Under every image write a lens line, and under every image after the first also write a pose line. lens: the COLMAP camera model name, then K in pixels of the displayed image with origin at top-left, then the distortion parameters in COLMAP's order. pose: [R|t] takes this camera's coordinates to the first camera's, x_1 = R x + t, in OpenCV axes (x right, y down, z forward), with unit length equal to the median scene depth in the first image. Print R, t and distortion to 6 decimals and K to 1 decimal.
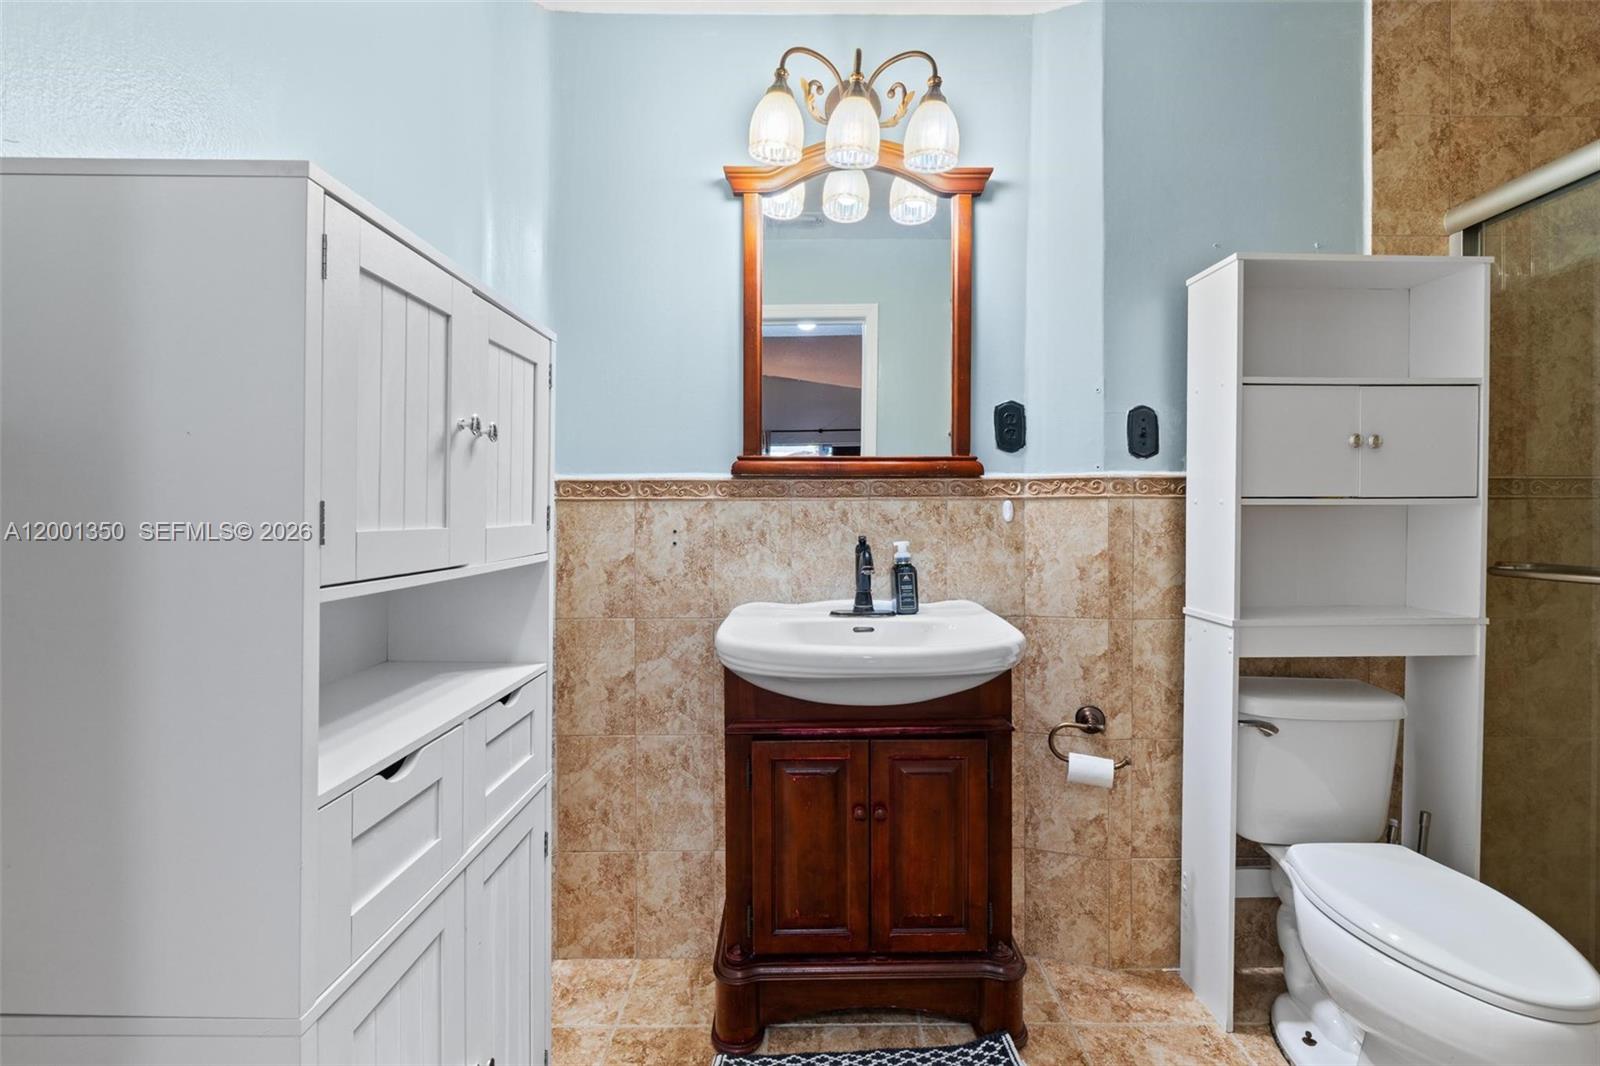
lens RADIAL K [[688.5, 0, 802.4], [0, 688.5, 521.0], [0, 0, 1]] dist [-0.002410, 0.000539]
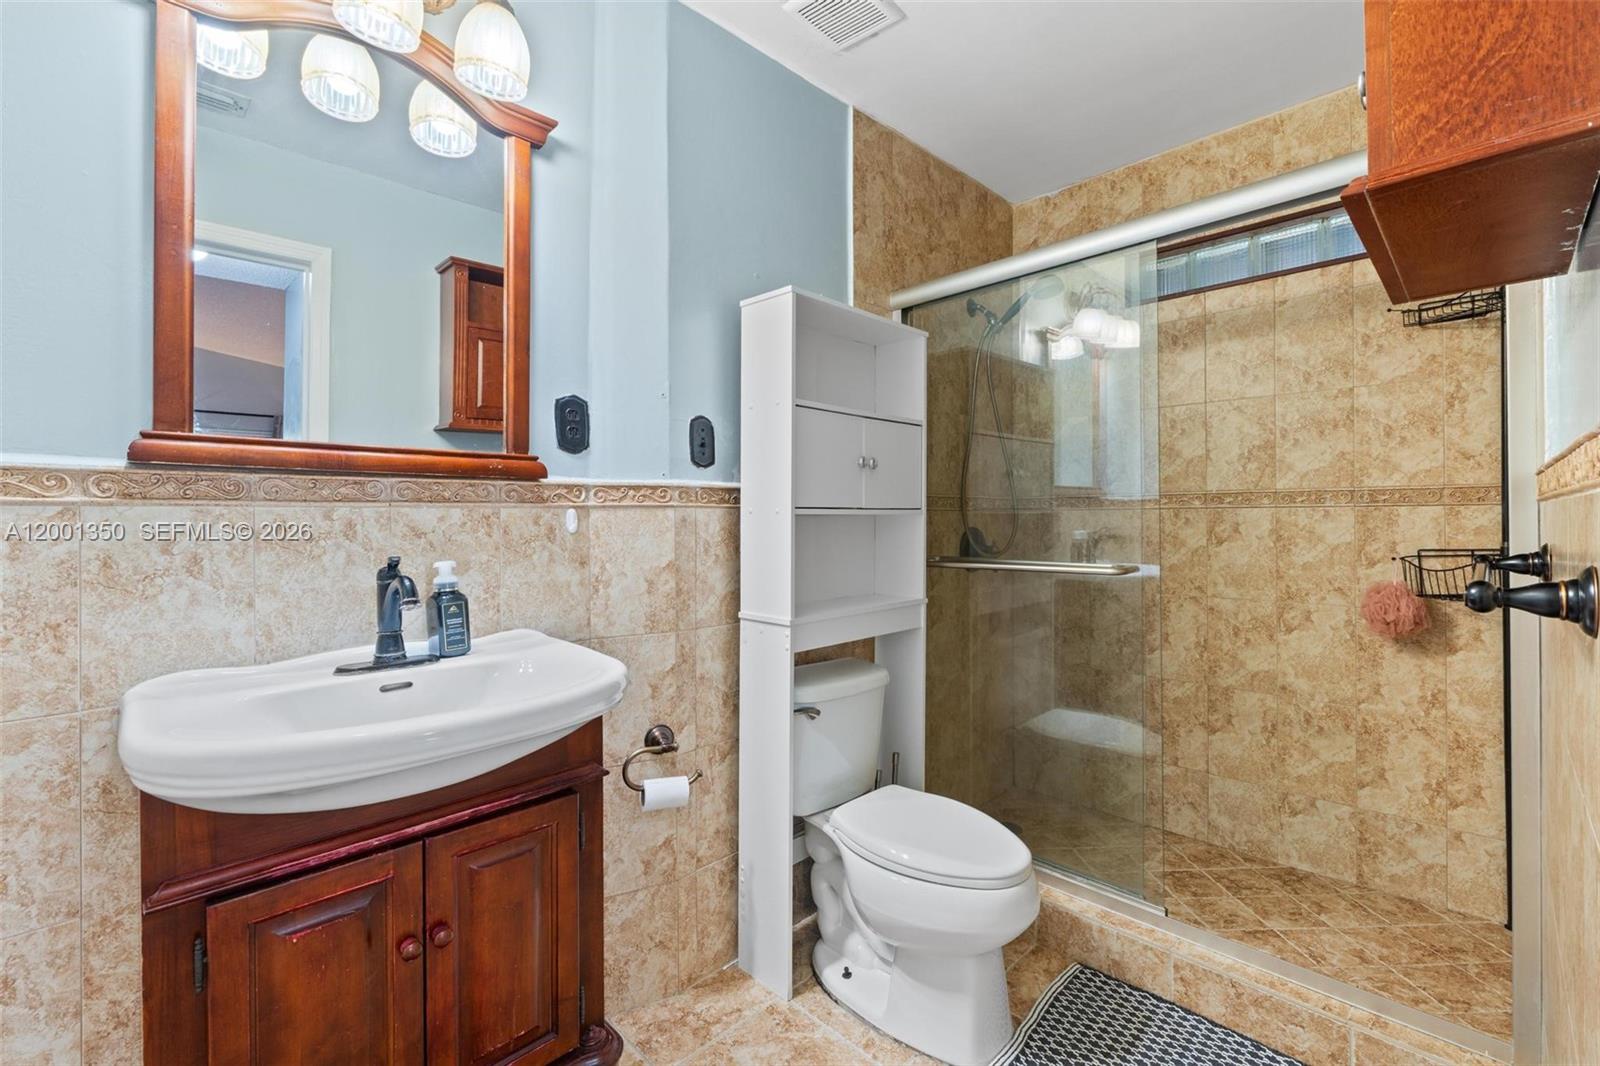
lens RADIAL K [[688.5, 0, 803.1], [0, 688.5, 520.6], [0, 0, 1]] dist [-0.002410, 0.000539]
pose [[0.705528, -0.004142, 0.708670, -0.119711], [0.015353, 0.999838, -0.009441, -0.002224], [-0.708516, 0.017541, 0.705477, 0.189291]]
